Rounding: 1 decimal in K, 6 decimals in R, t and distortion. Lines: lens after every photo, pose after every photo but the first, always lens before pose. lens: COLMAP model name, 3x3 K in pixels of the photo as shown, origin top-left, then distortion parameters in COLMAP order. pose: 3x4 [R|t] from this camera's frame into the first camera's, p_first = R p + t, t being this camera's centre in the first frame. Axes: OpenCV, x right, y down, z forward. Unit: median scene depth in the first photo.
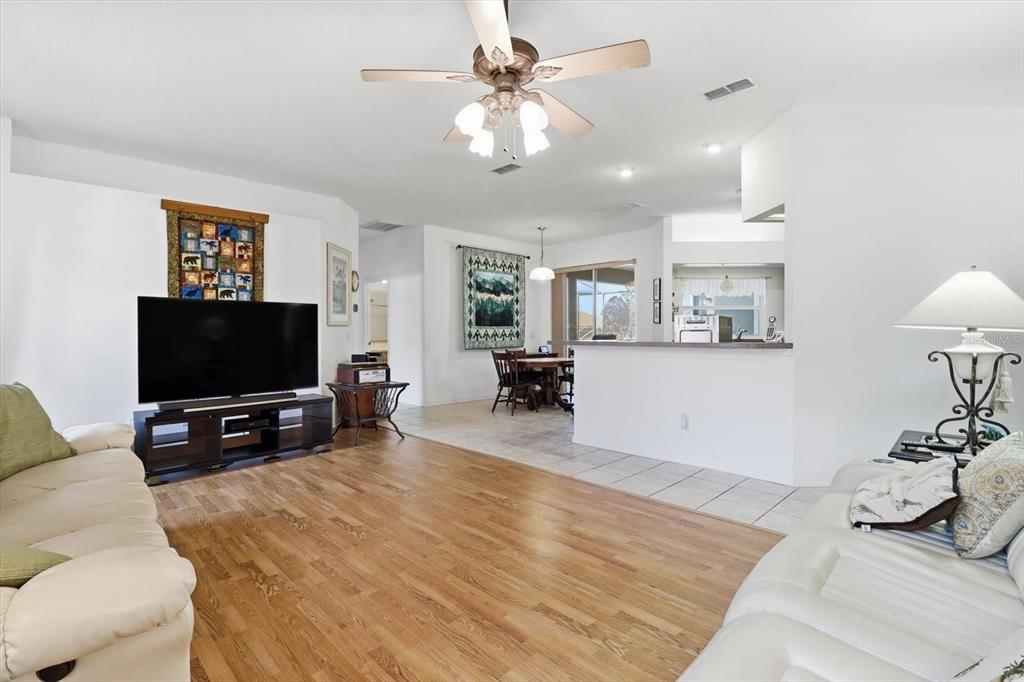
lens RADIAL K [[480.3, 0, 506.9], [0, 480.3, 333.6], [0, 0, 1]] dist [-0.015134, -0.000319]
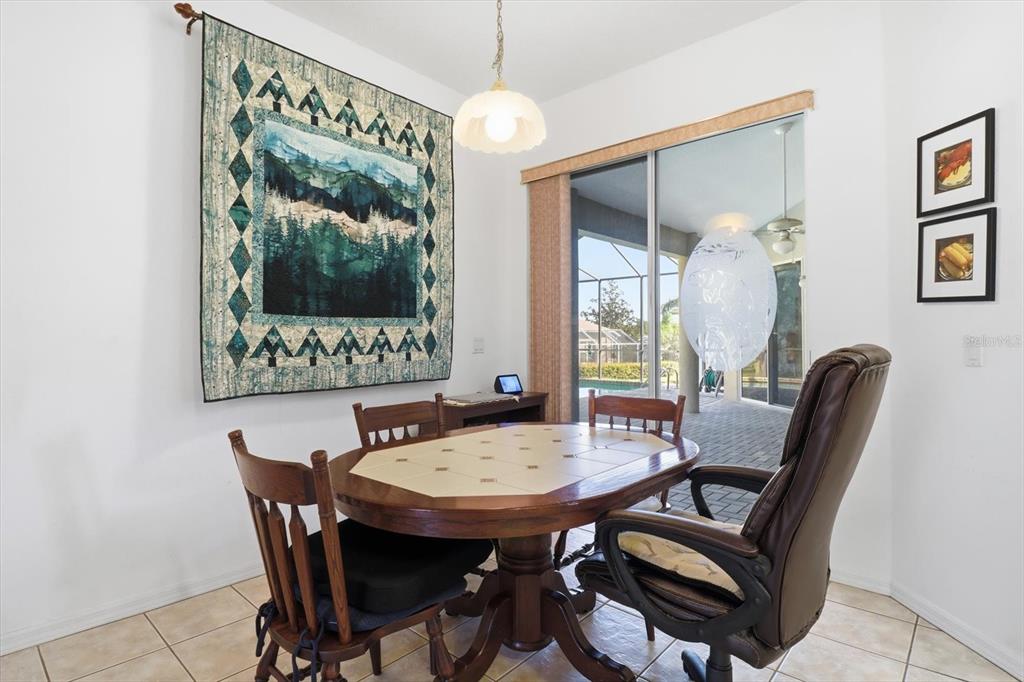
lens RADIAL K [[480.3, 0, 506.9], [0, 480.3, 333.6], [0, 0, 1]] dist [-0.015134, -0.000319]
pose [[0.998163, 0.000192, 0.060585, 0.059037], [0.000451, 0.999944, -0.010601, -0.001407], [-0.060584, 0.010609, 0.998107, 0.704835]]
